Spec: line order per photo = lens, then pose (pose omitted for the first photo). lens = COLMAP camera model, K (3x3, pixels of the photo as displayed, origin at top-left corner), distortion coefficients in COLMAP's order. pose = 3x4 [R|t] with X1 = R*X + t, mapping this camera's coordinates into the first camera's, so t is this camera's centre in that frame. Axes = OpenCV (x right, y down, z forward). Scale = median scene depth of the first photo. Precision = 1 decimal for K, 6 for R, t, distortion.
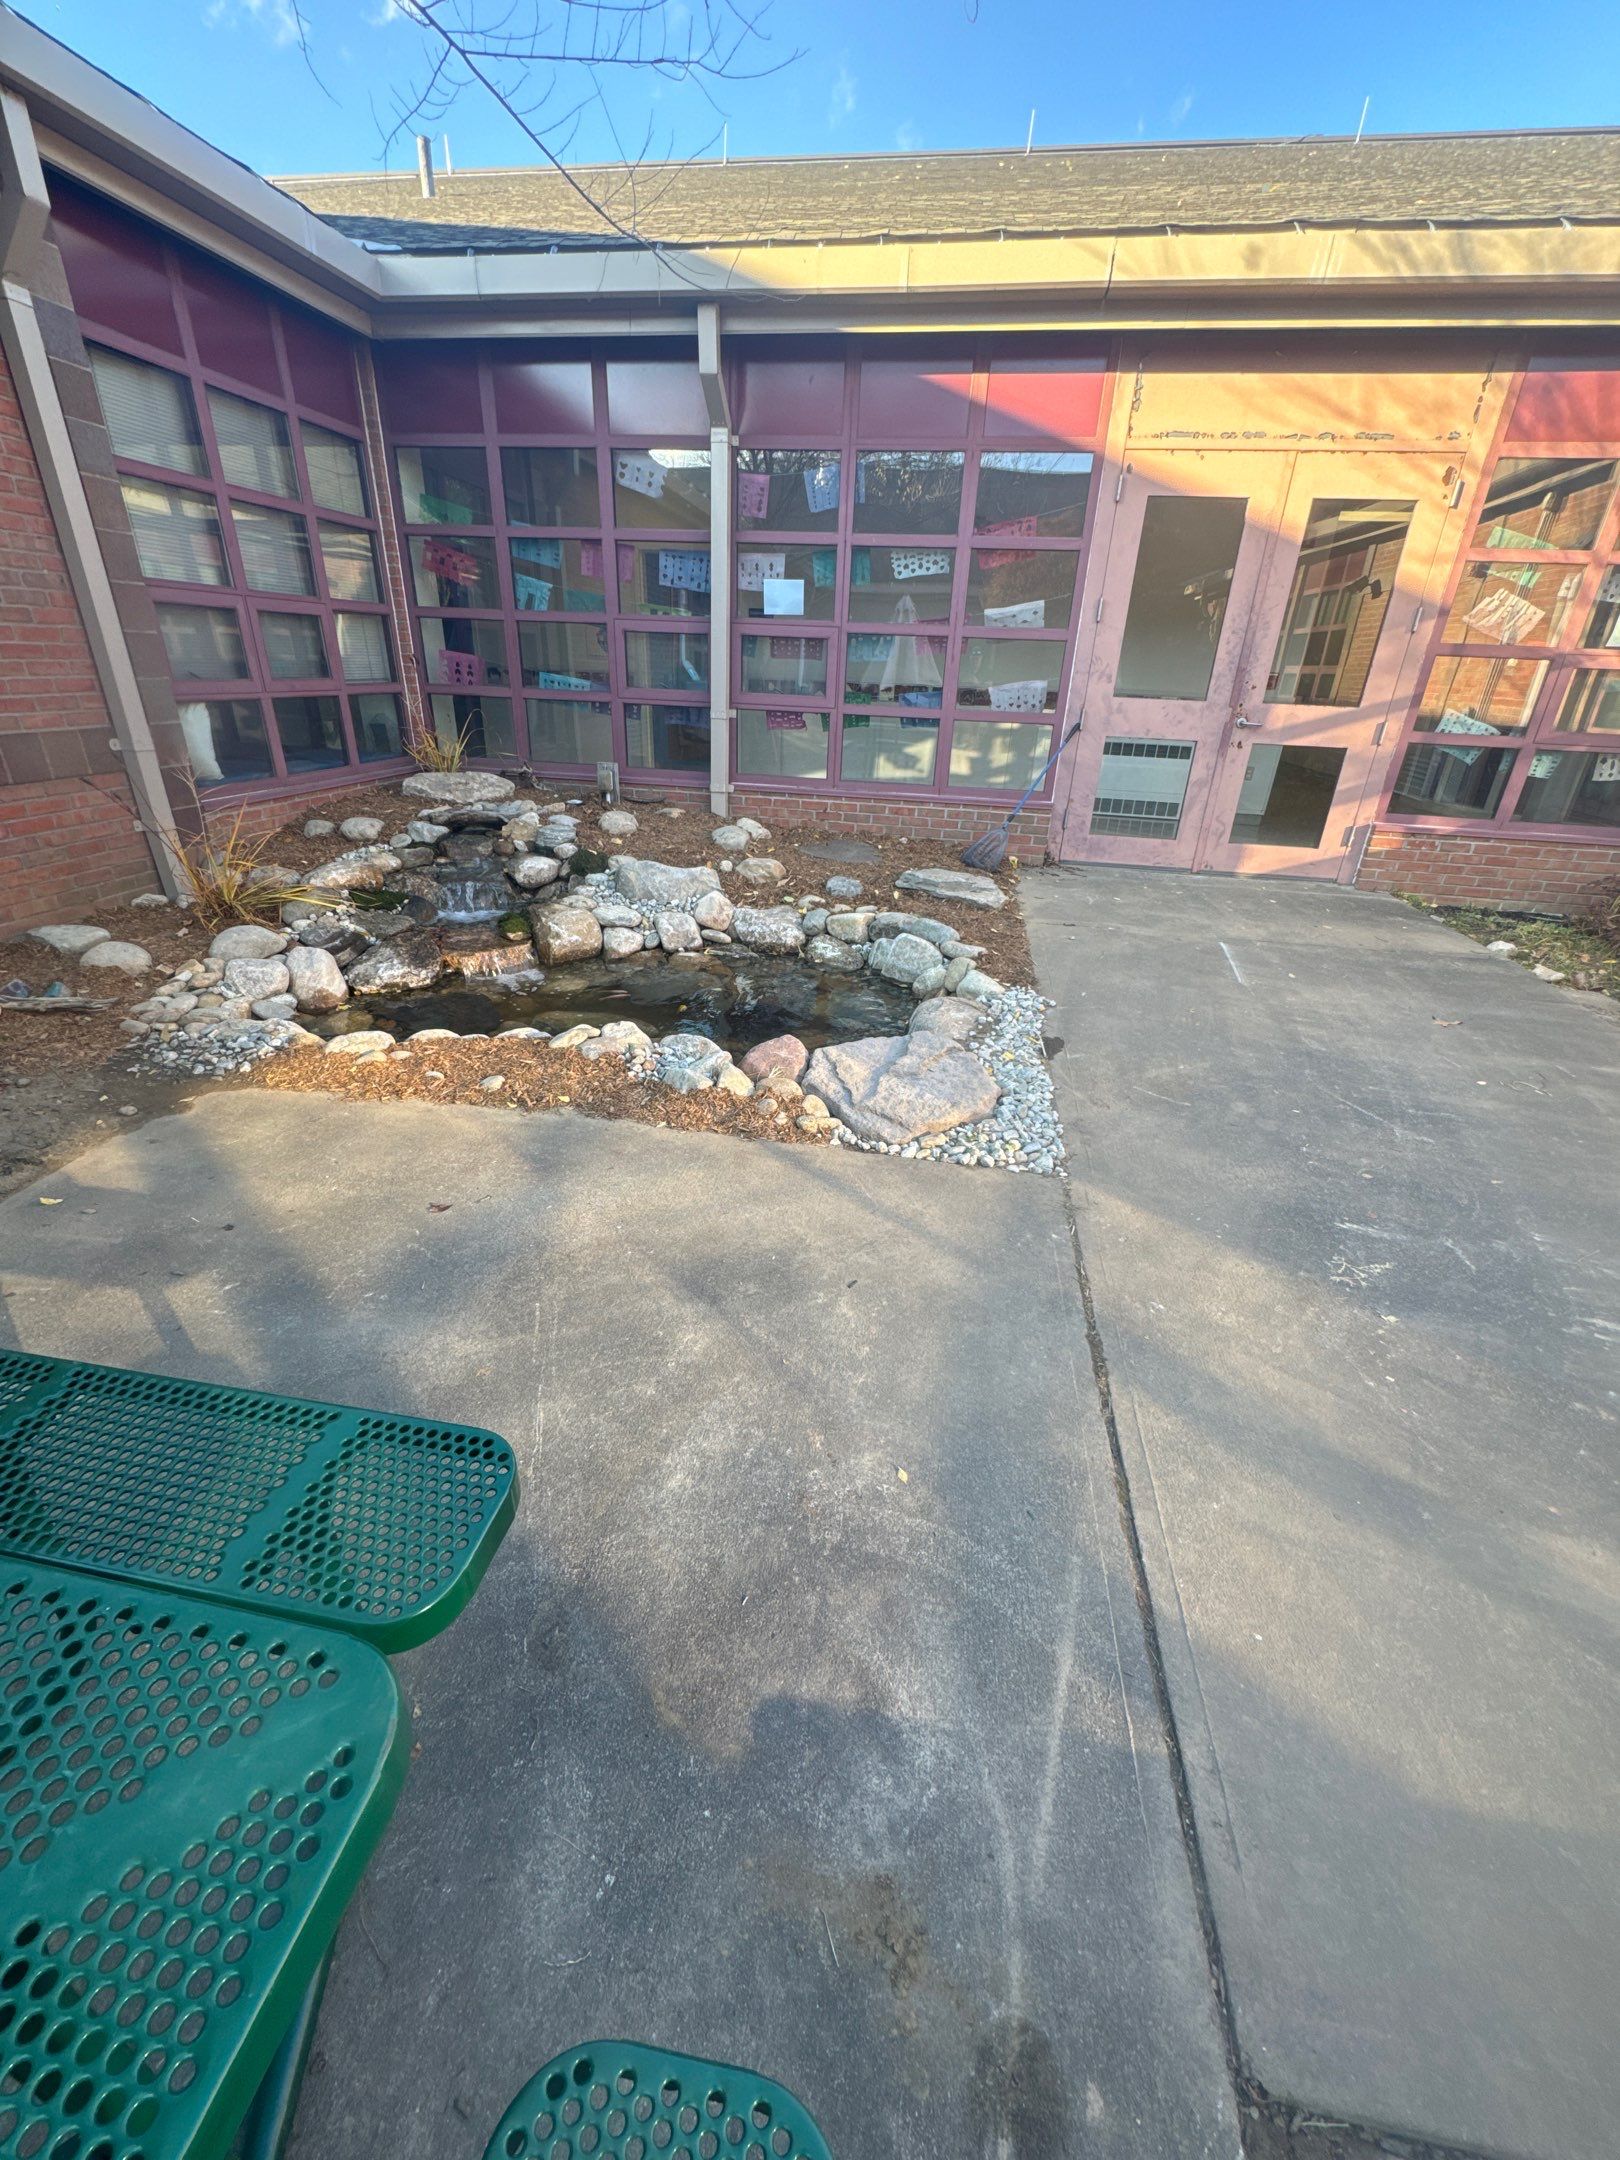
lens RADIAL K [[856.6, 0, 814.1], [0, 856.6, 1081.7], [0, 0, 1]] dist [-0.004695, 0.000366]
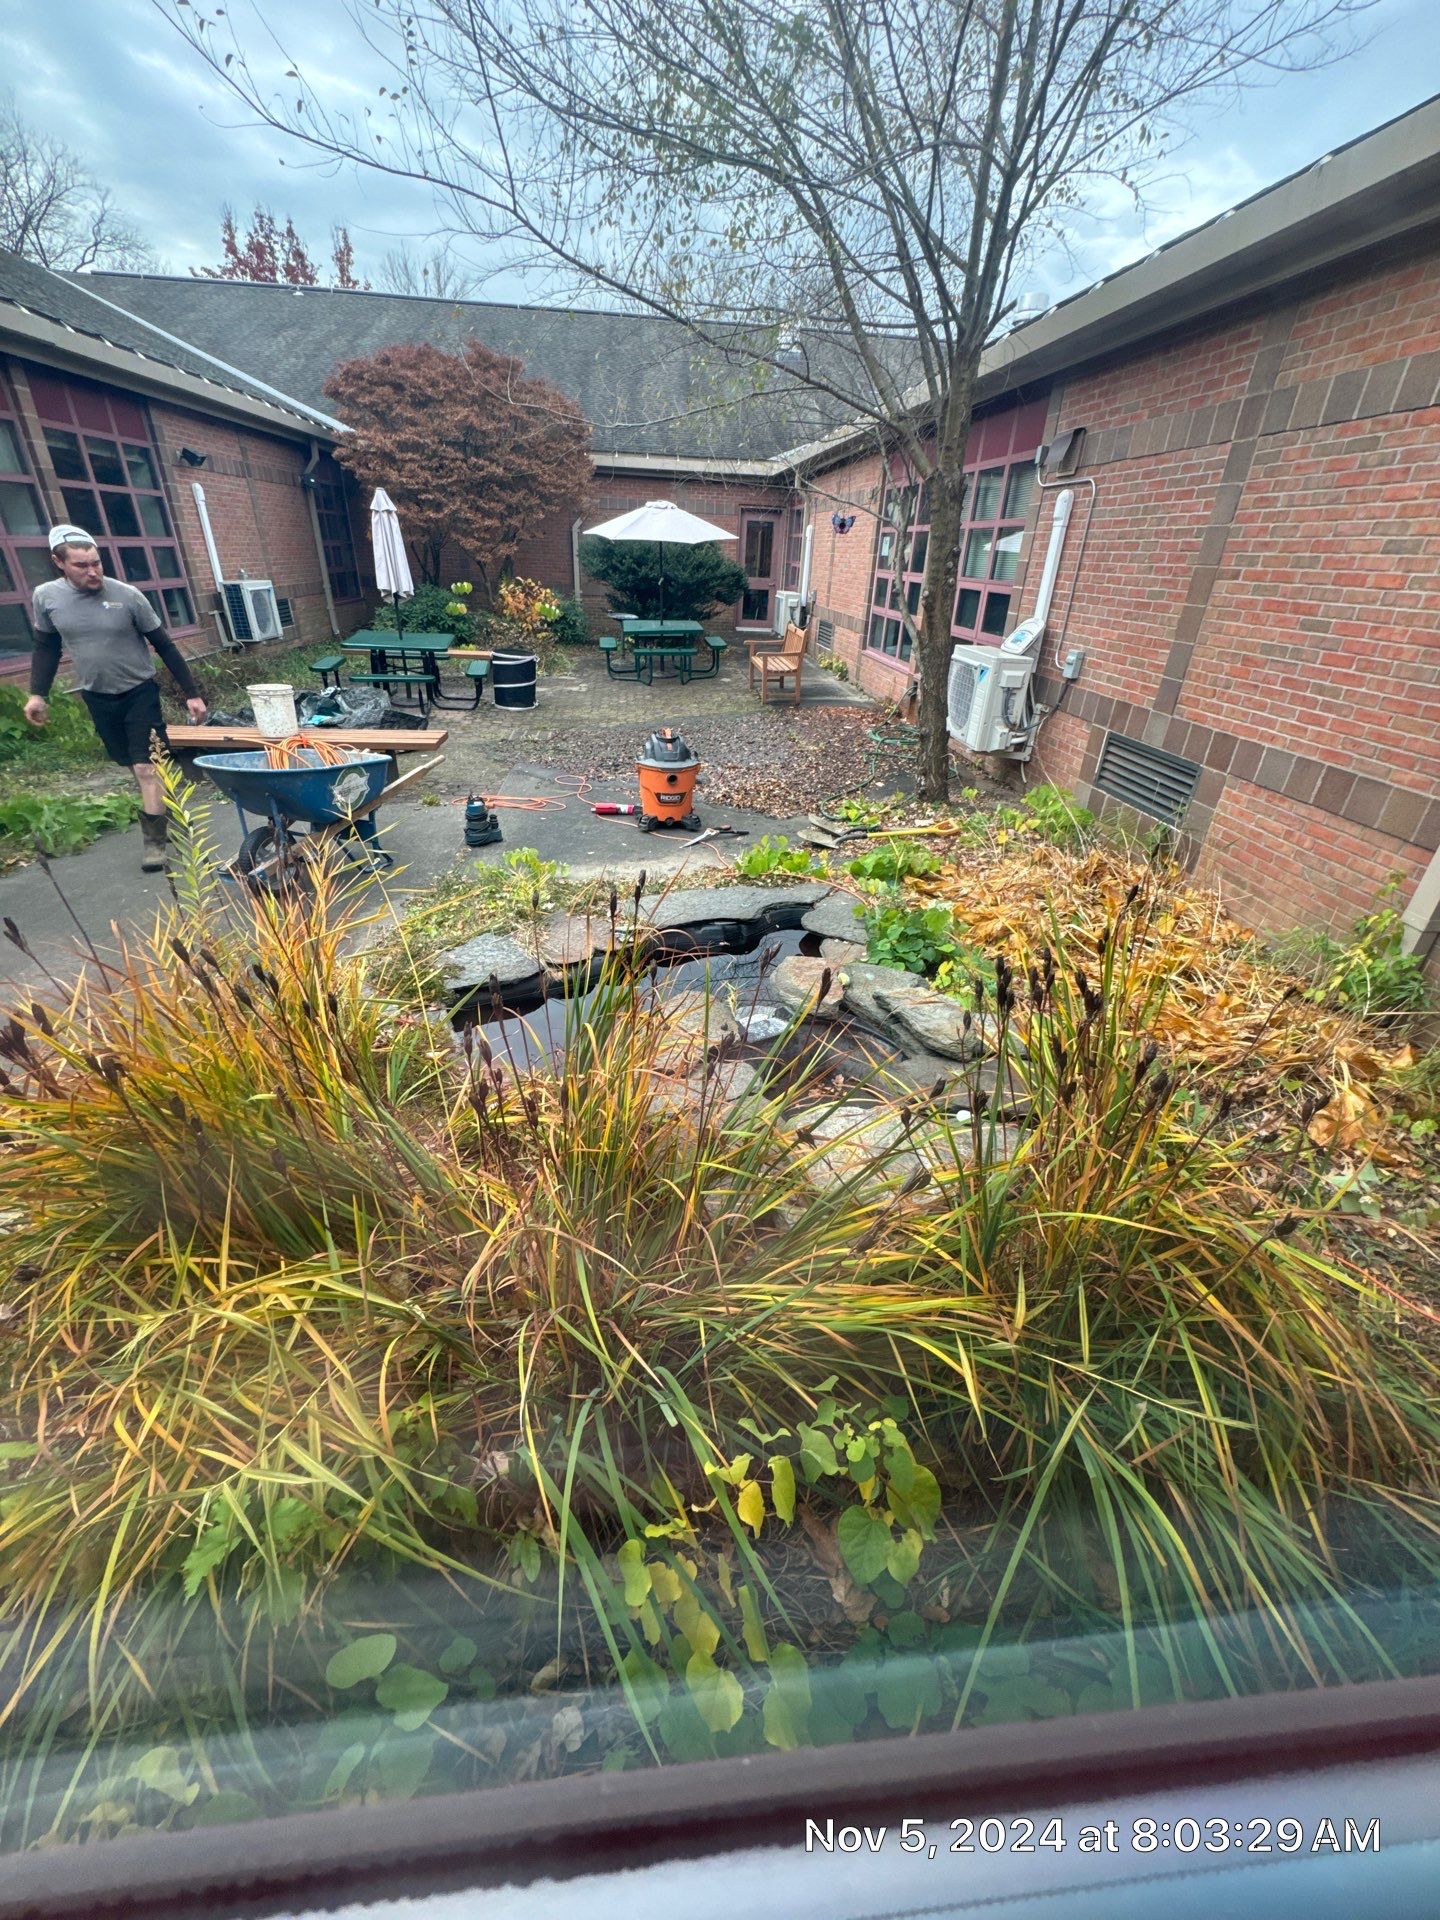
lens RADIAL K [[761.5, 0, 727.8], [0, 761.5, 960.9], [0, 0, 1]] dist [-0.004695, 0.000366]
pose [[-0.960017, 0.056744, -0.274131, 0.086938], [-0.189746, 0.588084, 0.786228, -0.665878], [0.205826, 0.806807, -0.553804, 1.182044]]
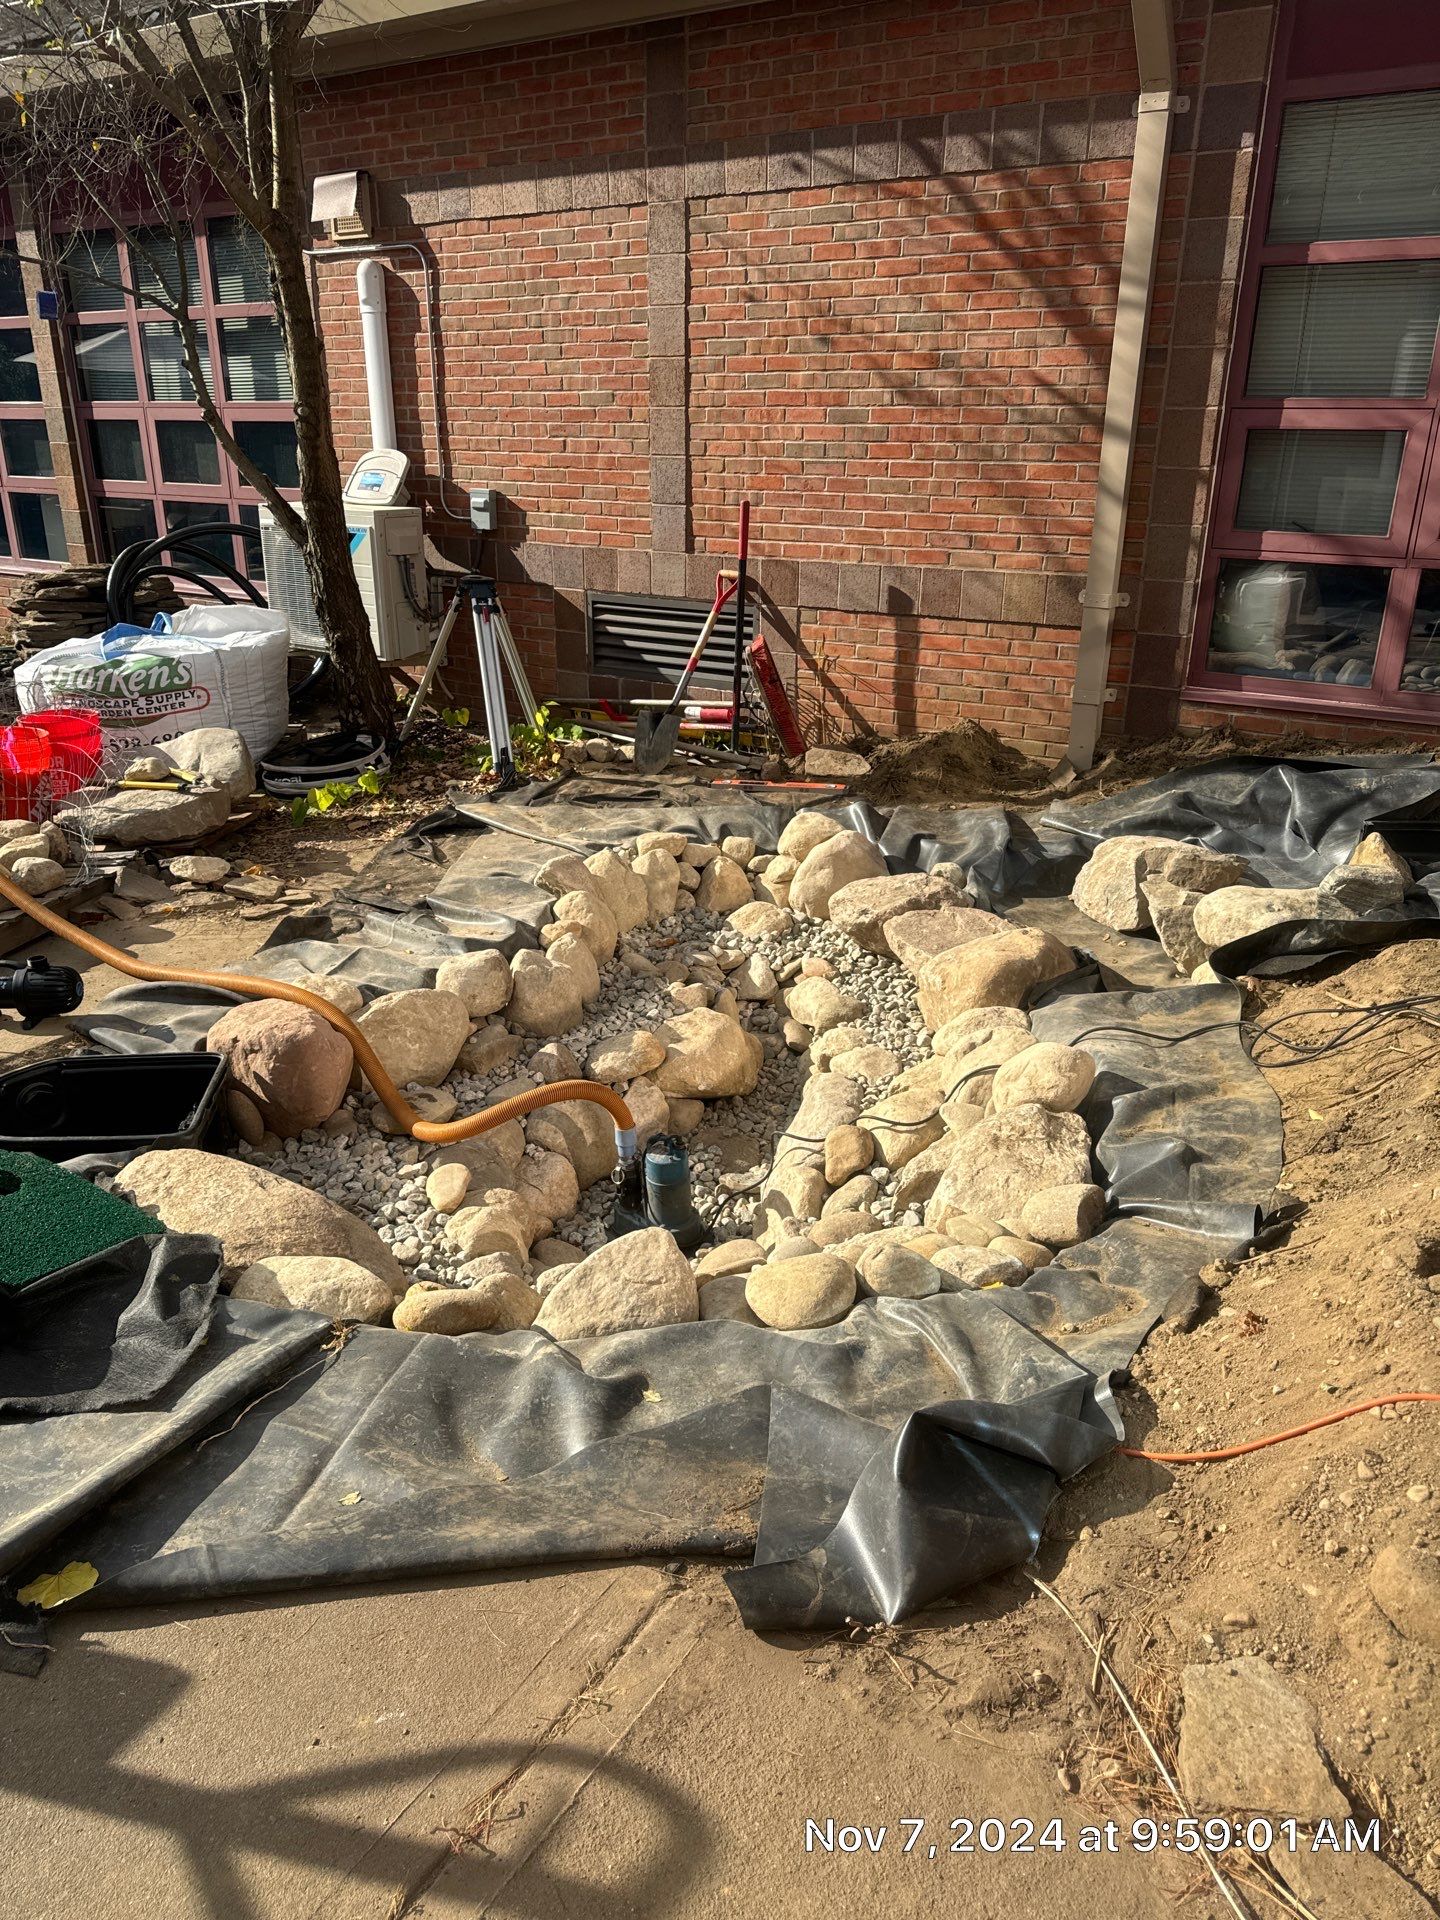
lens RADIAL K [[1367.3, 0, 734.8], [0, 1367.3, 975.0], [0, 0, 1]] dist [0.019764, -0.017060]
pose [[-0.390654, 0.296998, -0.871310, 0.519869], [-0.425583, 0.781024, 0.457034, -0.492974], [0.816253, 0.549357, -0.178713, 0.998334]]
